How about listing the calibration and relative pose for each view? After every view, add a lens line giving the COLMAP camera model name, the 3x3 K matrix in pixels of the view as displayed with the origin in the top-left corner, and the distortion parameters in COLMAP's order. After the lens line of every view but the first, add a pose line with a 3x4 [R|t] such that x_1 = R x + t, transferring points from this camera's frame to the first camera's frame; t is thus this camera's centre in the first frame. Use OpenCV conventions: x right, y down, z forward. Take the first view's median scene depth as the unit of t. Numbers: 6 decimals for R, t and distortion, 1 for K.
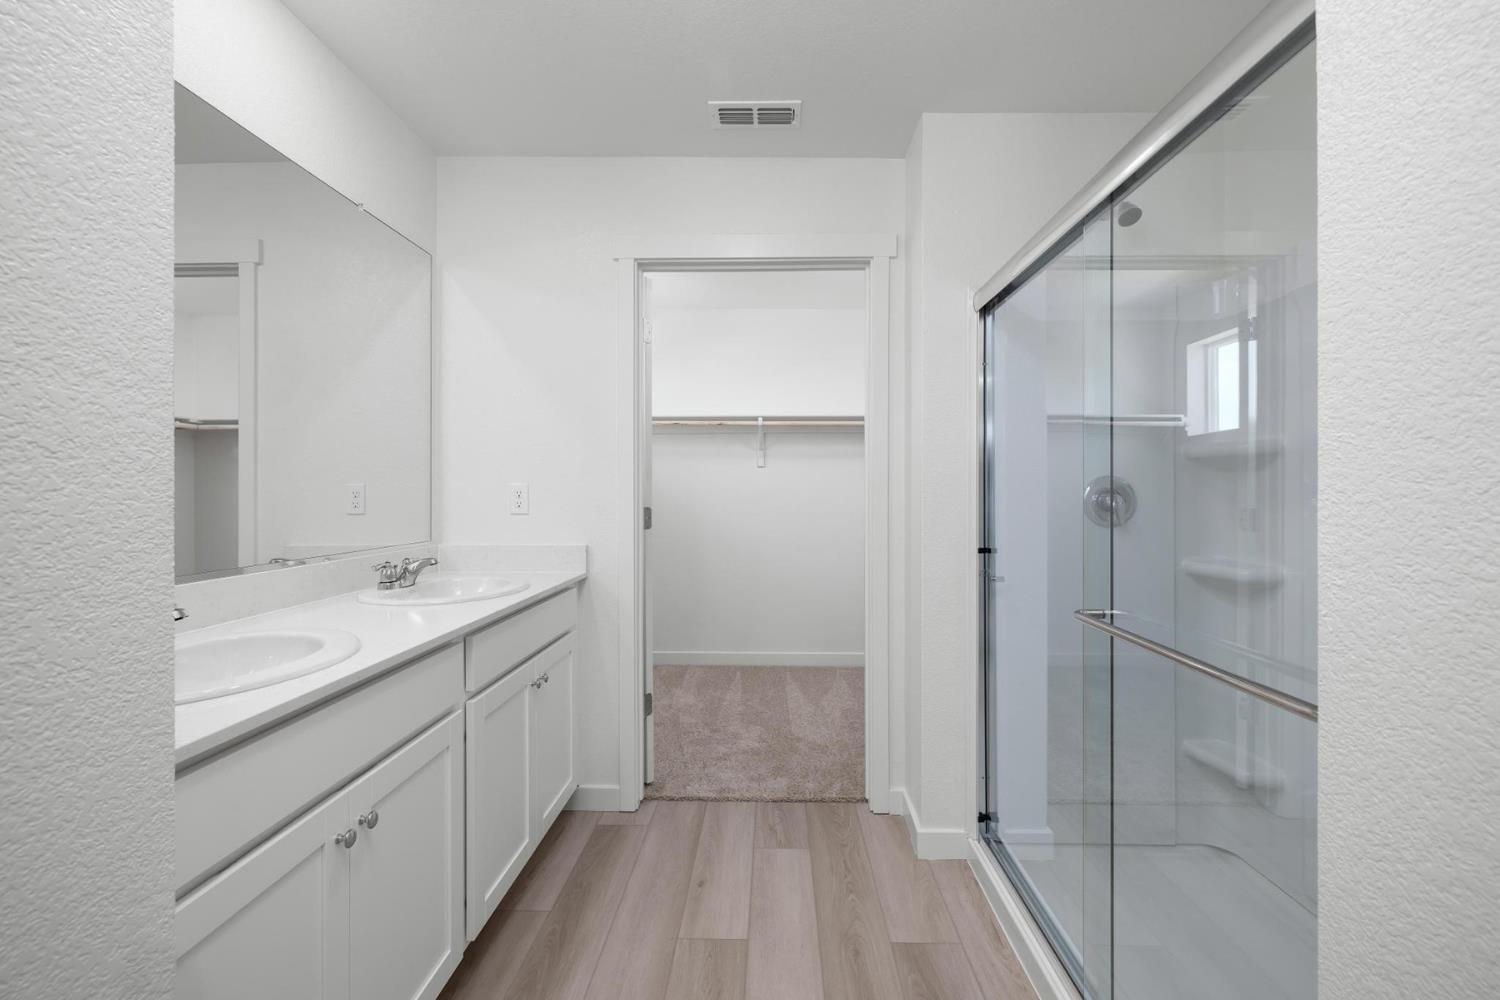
lens RADIAL K [[636.5, 0, 760.8], [0, 636.5, 492.3], [0, 0, 1]] dist [0.011982, 0.000154]
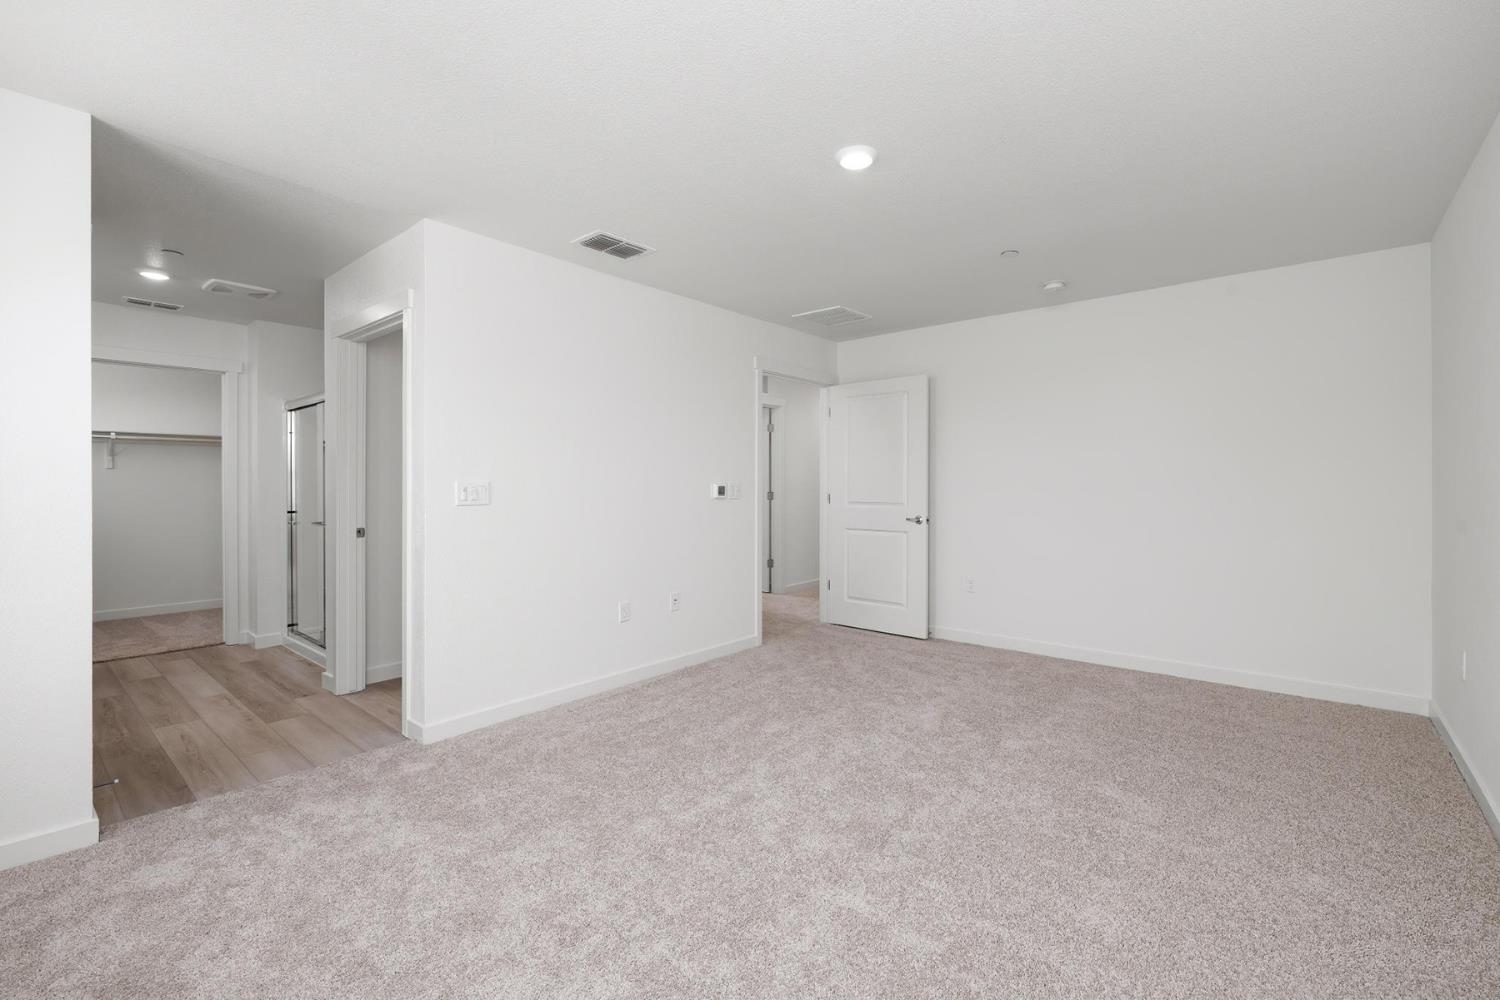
lens RADIAL K [[636.5, 0, 761.6], [0, 636.5, 492.0], [0, 0, 1]] dist [0.011982, 0.000154]
pose [[0.634689, -0.005542, 0.772748, -0.114744], [0.004564, 0.999984, 0.003423, 0.005038], [-0.772754, 0.001354, 0.634704, -0.566857]]
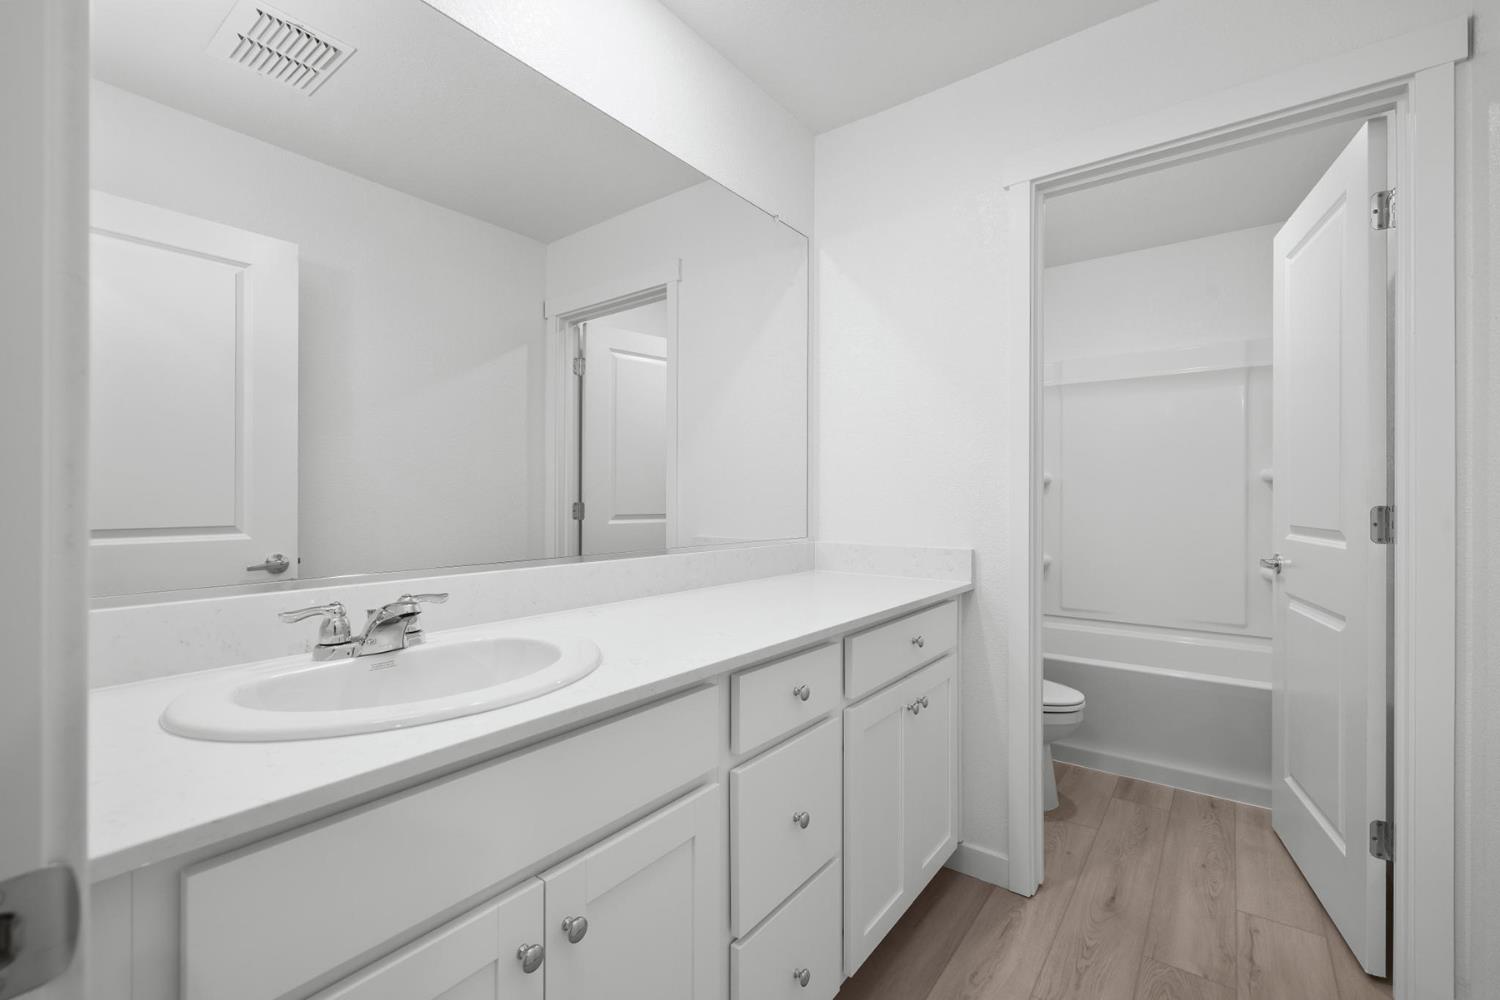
lens RADIAL K [[636.5, 0, 762.9], [0, 636.5, 474.7], [0, 0, 1]] dist [0.011982, 0.000154]
pose [[0.810124, -0.007300, -0.586214, -0.010828], [-0.009884, 0.999610, -0.026107, 0.011628], [0.586176, 0.026944, 0.809736, 0.196278]]
